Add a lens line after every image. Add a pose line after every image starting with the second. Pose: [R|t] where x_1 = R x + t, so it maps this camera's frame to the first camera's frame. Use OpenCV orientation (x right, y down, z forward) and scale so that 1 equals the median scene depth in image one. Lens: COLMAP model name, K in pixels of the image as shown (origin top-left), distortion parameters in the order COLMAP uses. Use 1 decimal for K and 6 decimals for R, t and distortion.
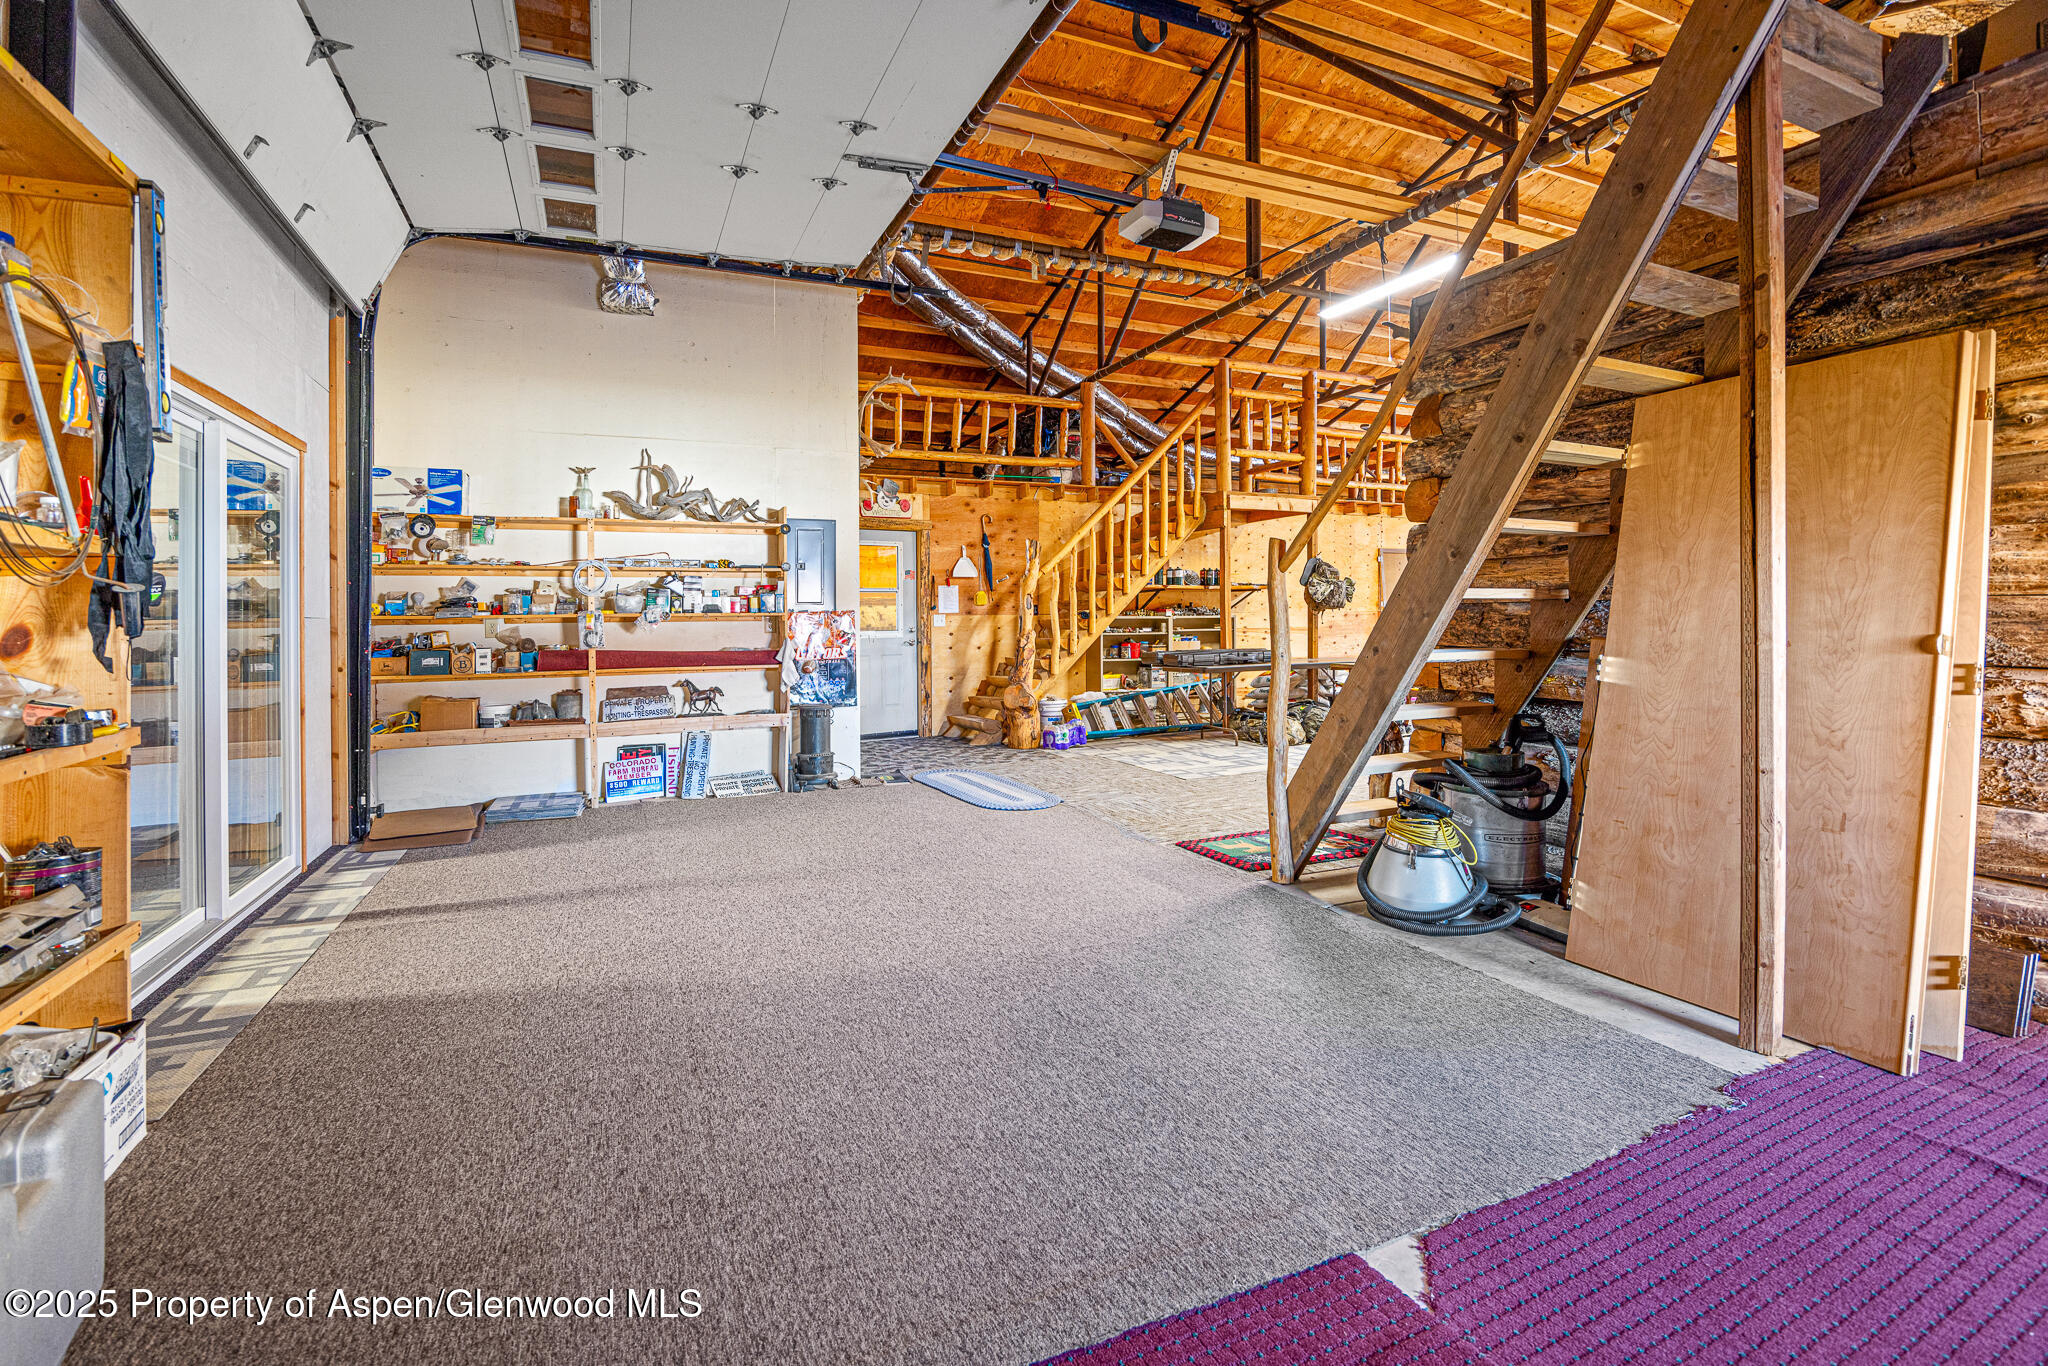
lens RADIAL K [[917.5, 0, 1020.2], [0, 917.5, 609.4], [0, 0, 1]] dist [-0.014291, -0.000051]
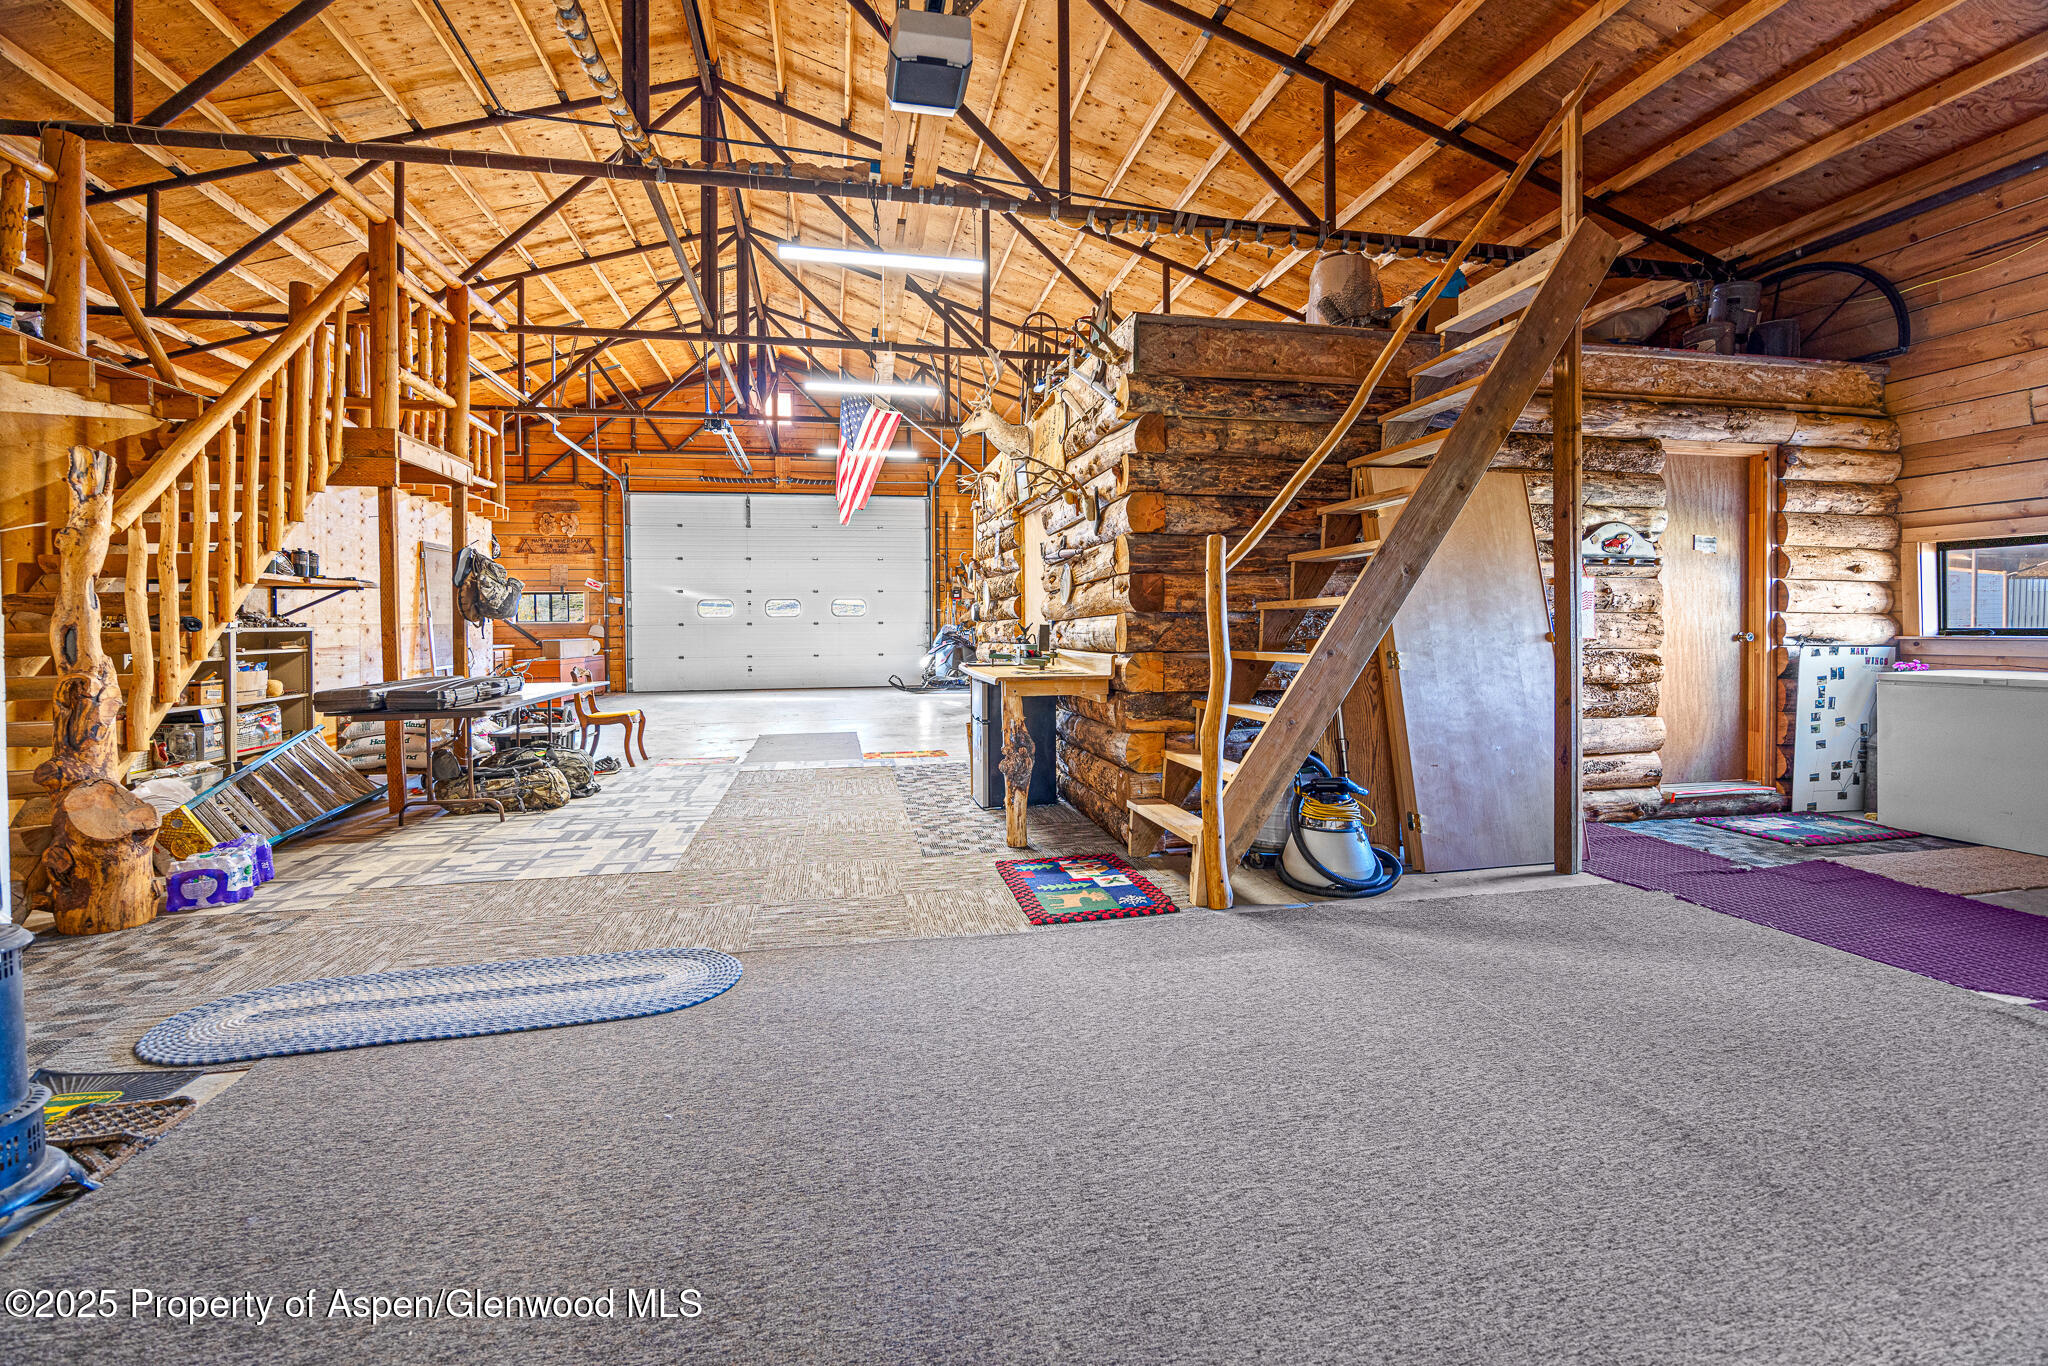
lens RADIAL K [[906.9, 0, 1017.1], [0, 906.9, 646.4], [0, 0, 1]] dist [-0.010766, 0.000238]
pose [[0.214182, -0.016595, 0.976653, -0.735375], [-0.004041, 0.999832, 0.017875, 0.018989], [-0.976786, -0.007776, 0.214079, 1.131605]]
